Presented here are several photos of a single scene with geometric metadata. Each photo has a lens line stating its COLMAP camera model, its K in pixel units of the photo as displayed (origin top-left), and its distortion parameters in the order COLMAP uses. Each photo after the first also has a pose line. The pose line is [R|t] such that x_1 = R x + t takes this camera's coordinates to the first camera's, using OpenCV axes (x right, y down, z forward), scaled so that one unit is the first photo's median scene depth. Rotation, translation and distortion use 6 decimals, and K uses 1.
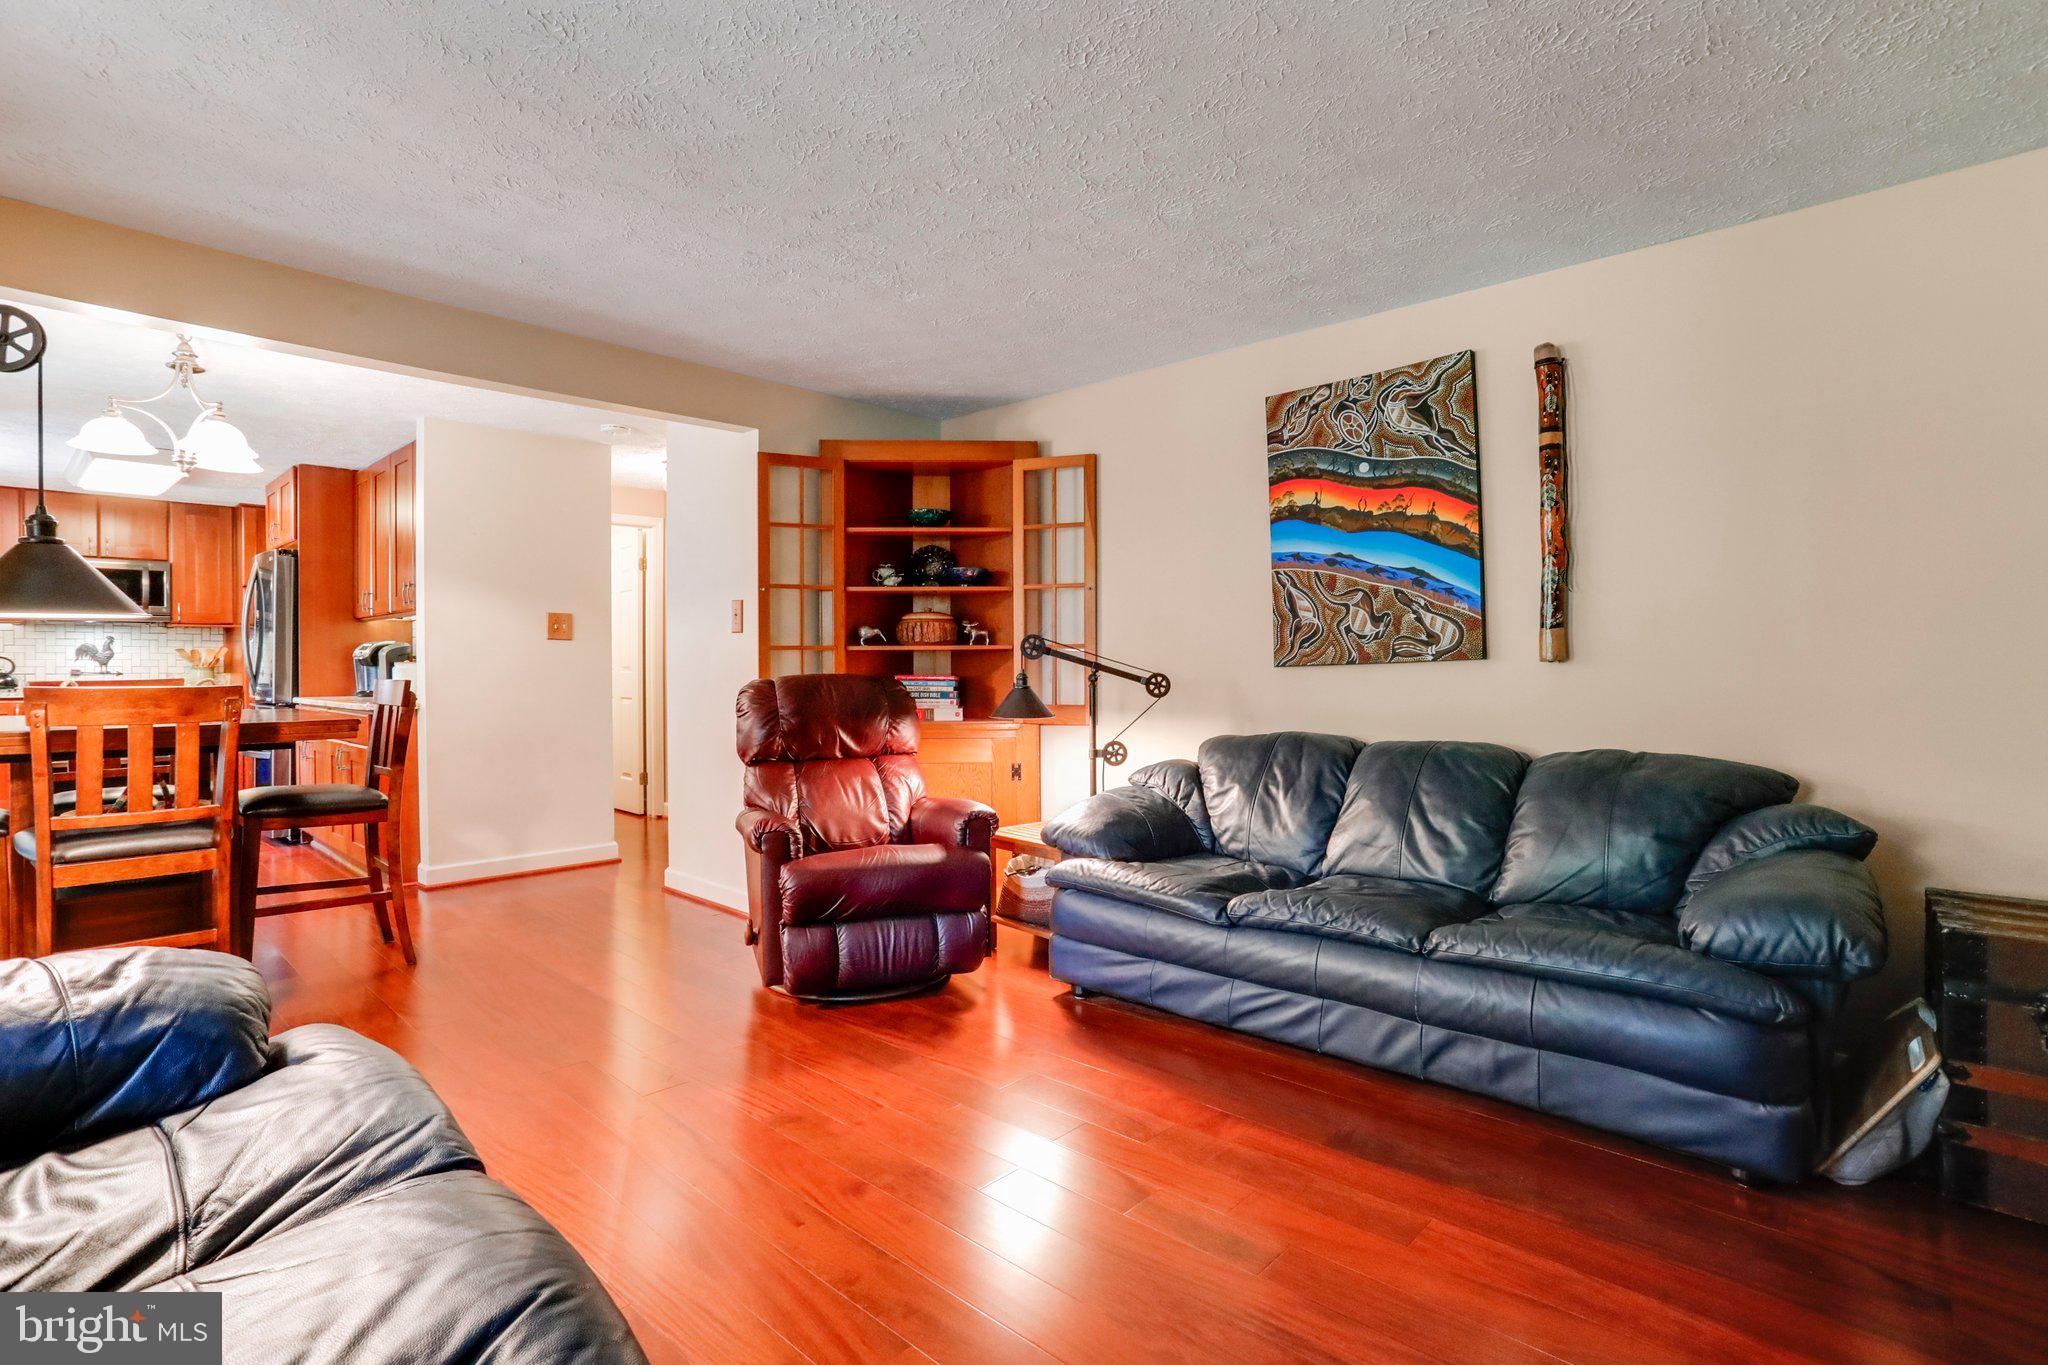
lens RADIAL K [[991.7, 0, 1054.6], [0, 991.7, 663.8], [0, 0, 1]] dist [-0.037639, 0.014943]
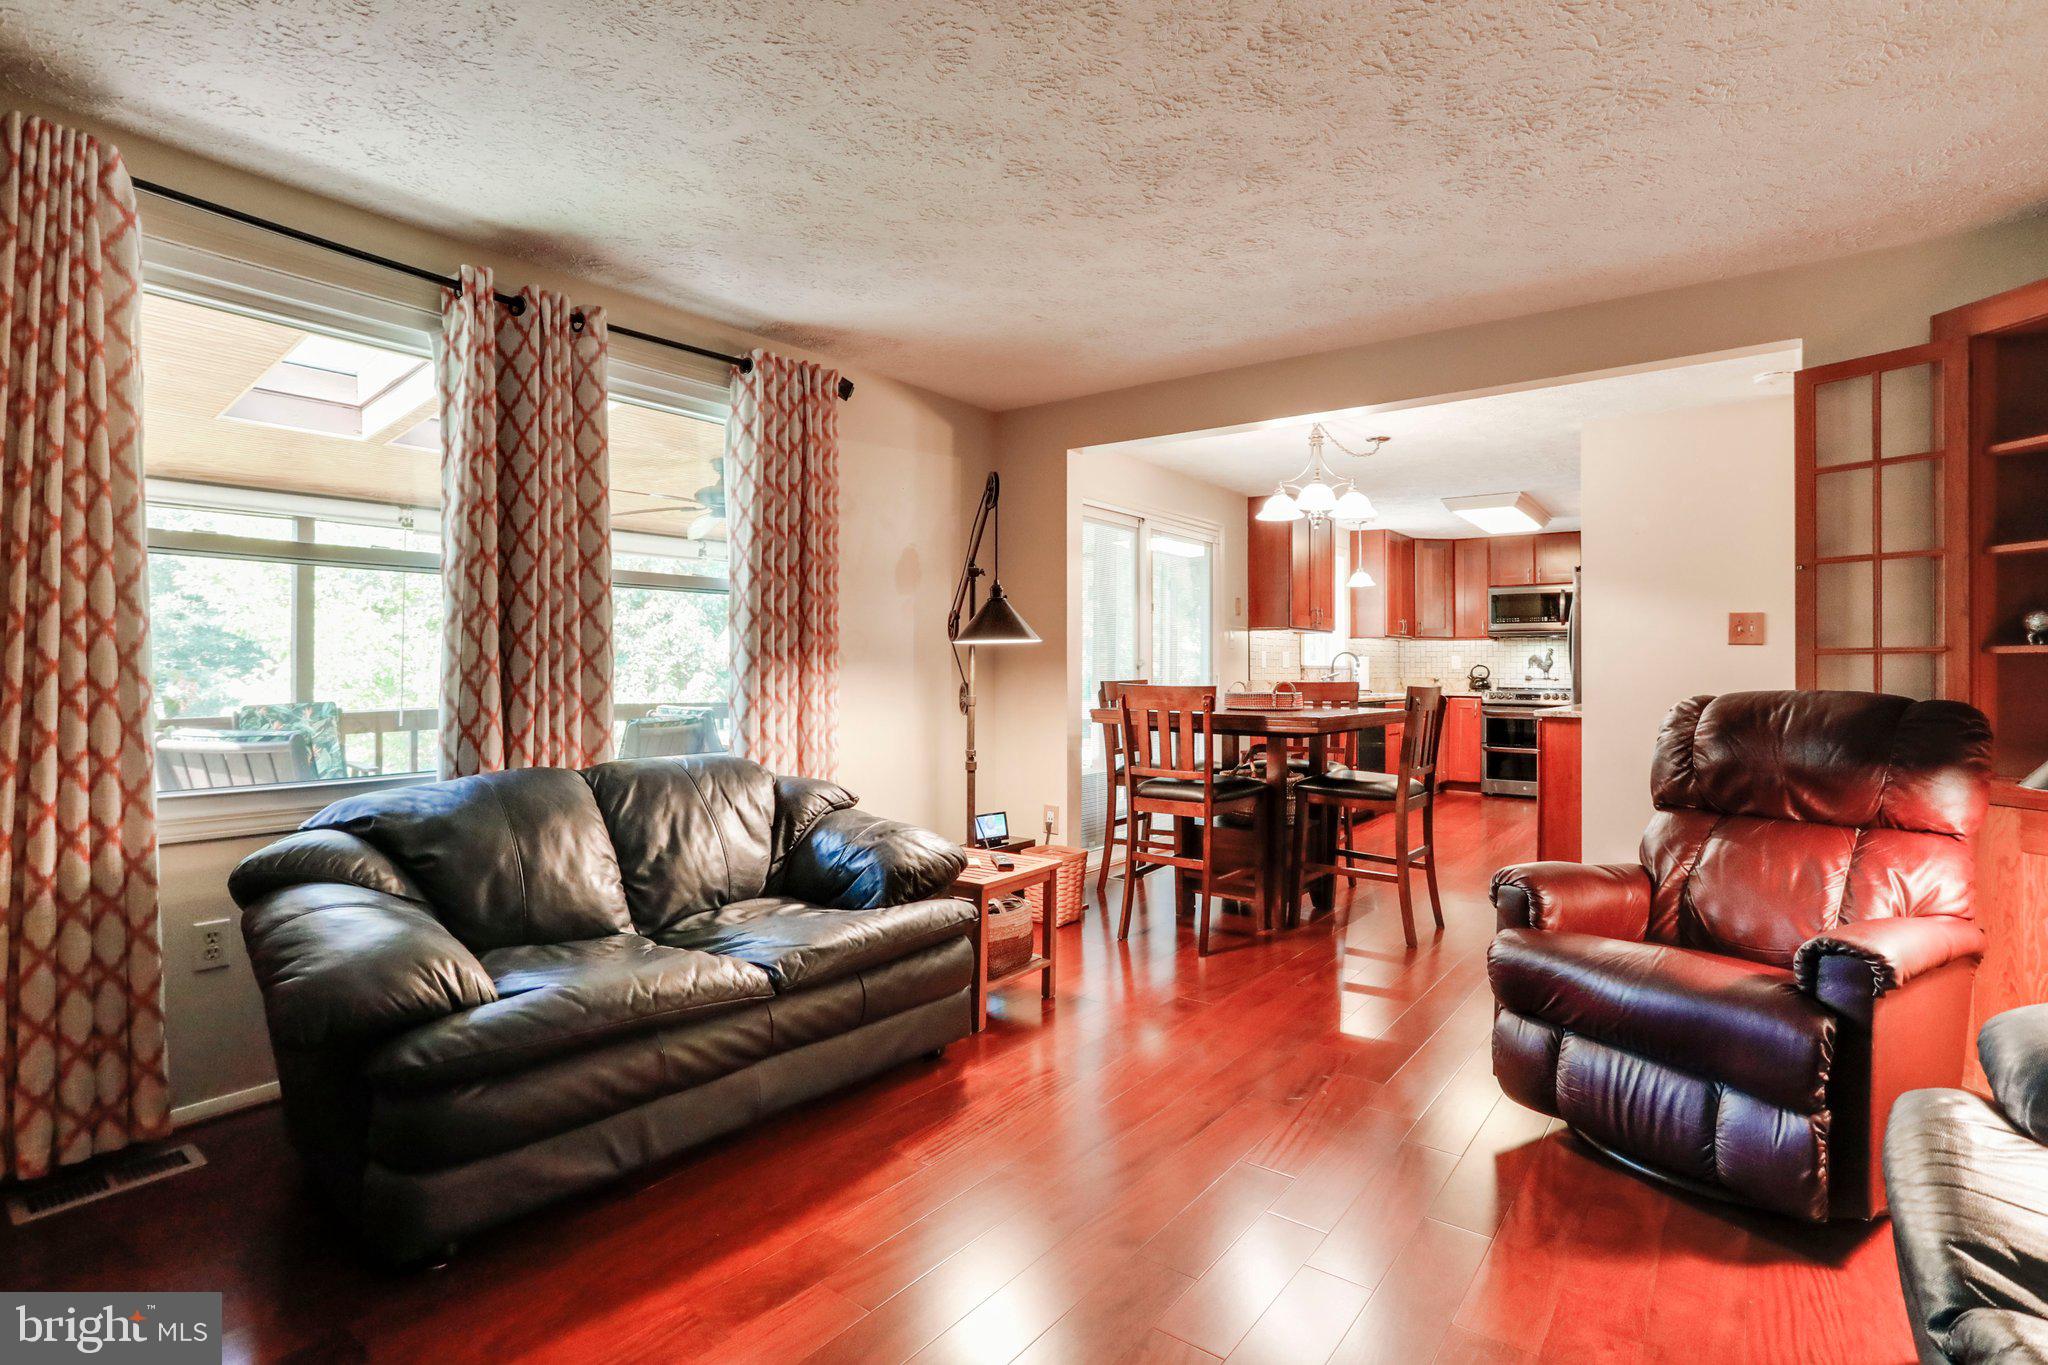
lens RADIAL K [[991.7, 0, 1016.6], [0, 991.7, 669.8], [0, 0, 1]] dist [-0.037639, 0.014943]
pose [[0.082819, 0.002858, -0.996560, 0.214465], [-0.004048, 0.999989, 0.002532, -0.002088], [0.996556, 0.003824, 0.082830, 0.247055]]
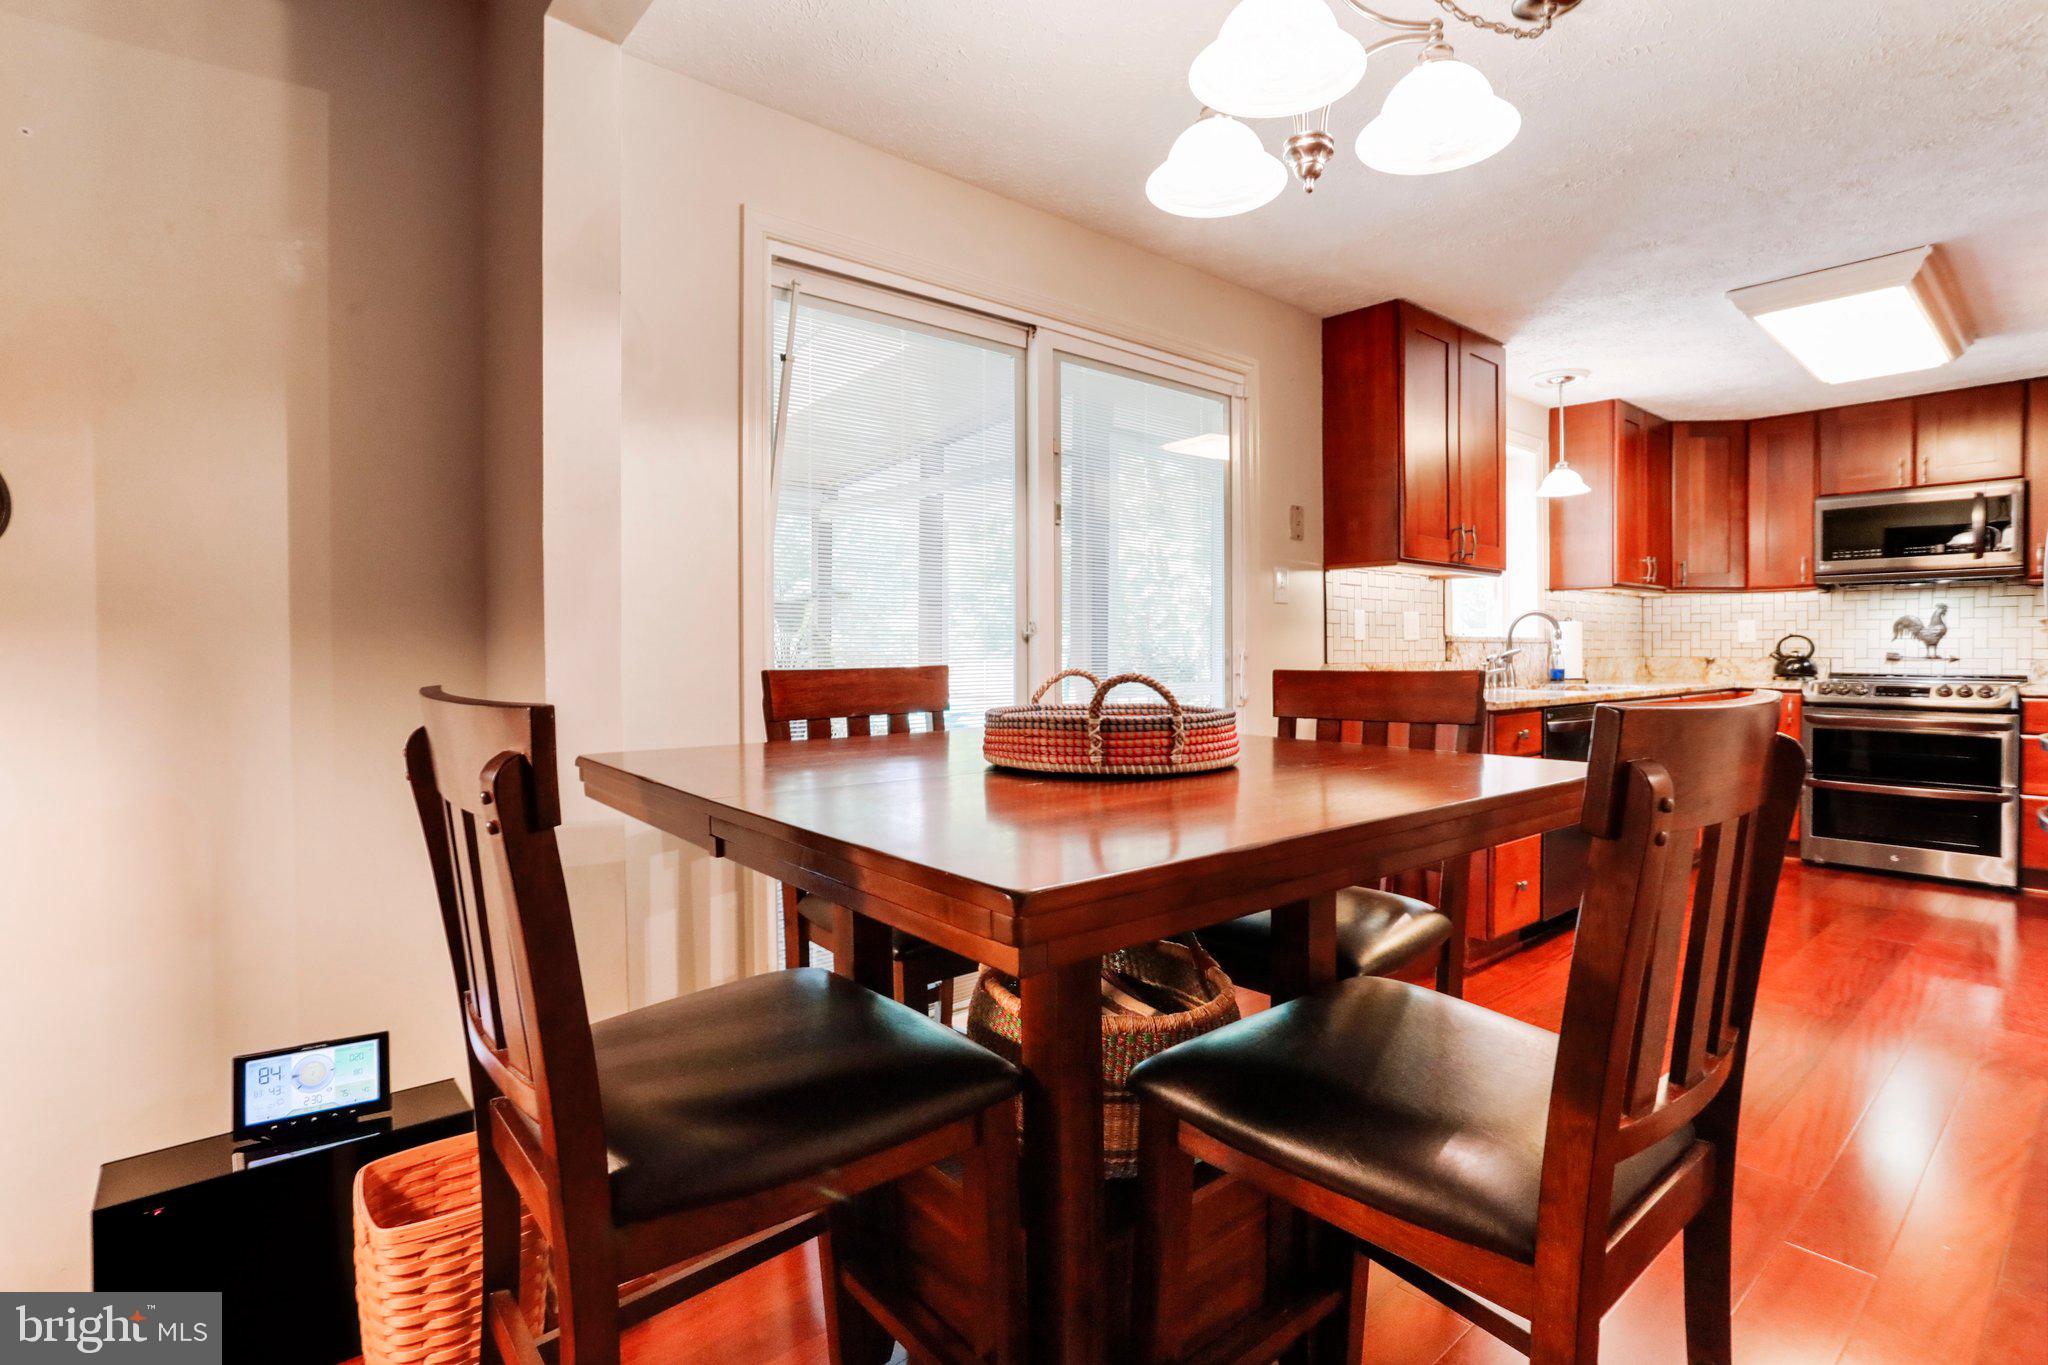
lens RADIAL K [[991.7, 0, 1017.1], [0, 991.7, 663.6], [0, 0, 1]] dist [-0.037639, 0.014943]
pose [[-0.126157, 0.016259, -0.991877, -0.234276], [0.002203, 0.999868, 0.016110, 0.001251], [0.992008, -0.000153, -0.126176, 0.477065]]
